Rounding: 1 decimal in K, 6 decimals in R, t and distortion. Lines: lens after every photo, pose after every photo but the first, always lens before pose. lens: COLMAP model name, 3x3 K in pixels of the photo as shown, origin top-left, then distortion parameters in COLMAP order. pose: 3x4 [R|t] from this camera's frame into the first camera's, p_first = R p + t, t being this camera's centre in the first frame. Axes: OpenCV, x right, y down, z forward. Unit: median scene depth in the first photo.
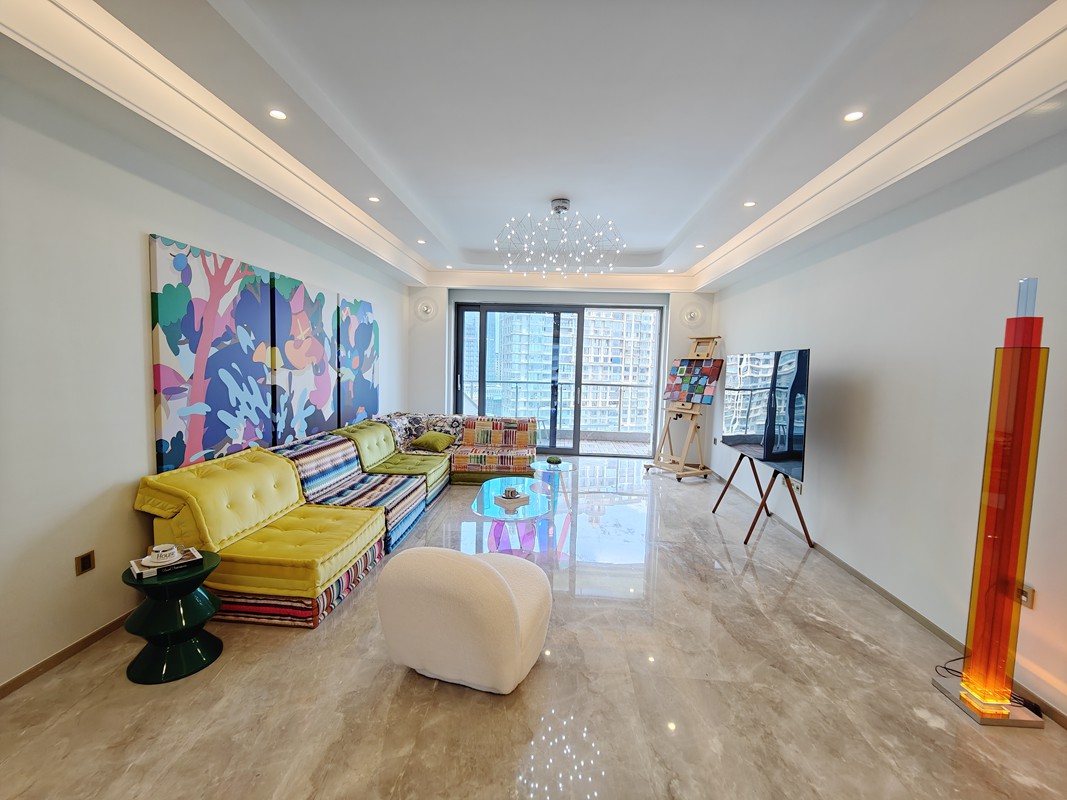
lens RADIAL K [[469.7, 0, 530.4], [0, 469.7, 401.2], [0, 0, 1]] dist [-0.001082, 0.000087]
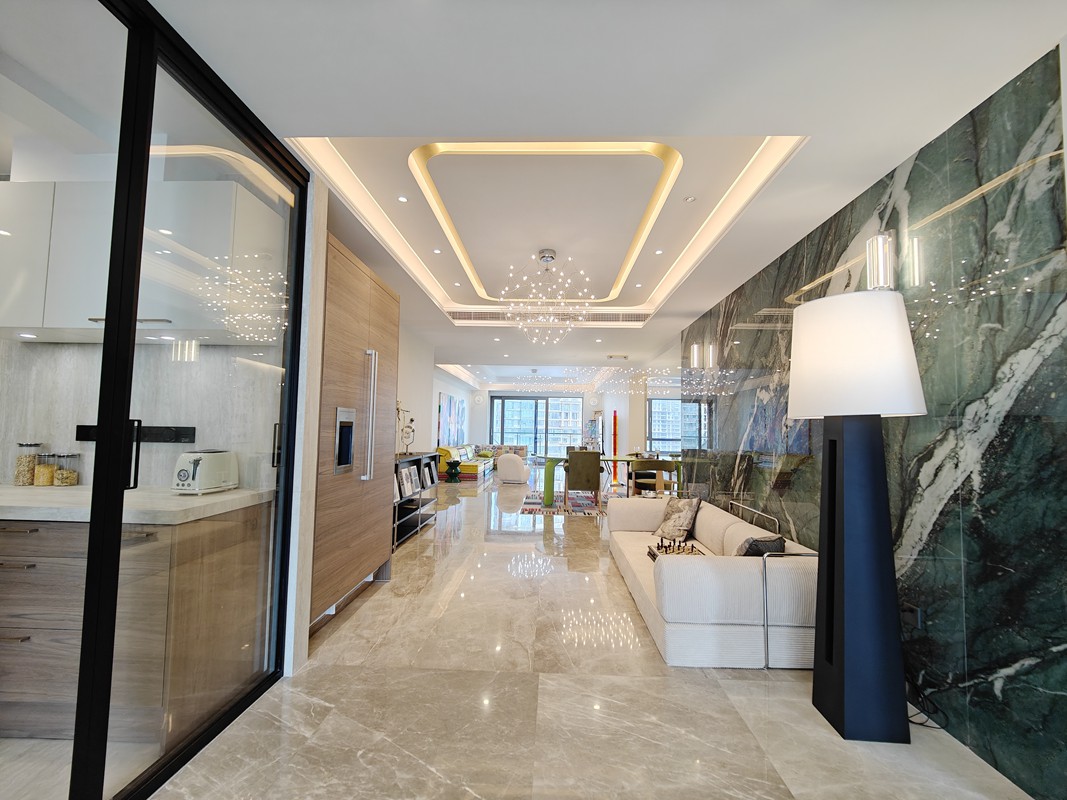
lens RADIAL K [[469.7, 0, 535.0], [0, 469.7, 399.6], [0, 0, 1]] dist [-0.001082, 0.000087]
pose [[0.999420, 0.001133, 0.034039, -0.024507], [0.003363, 0.991278, -0.131741, 0.104129], [-0.033891, 0.131779, 0.990700, -1.225199]]
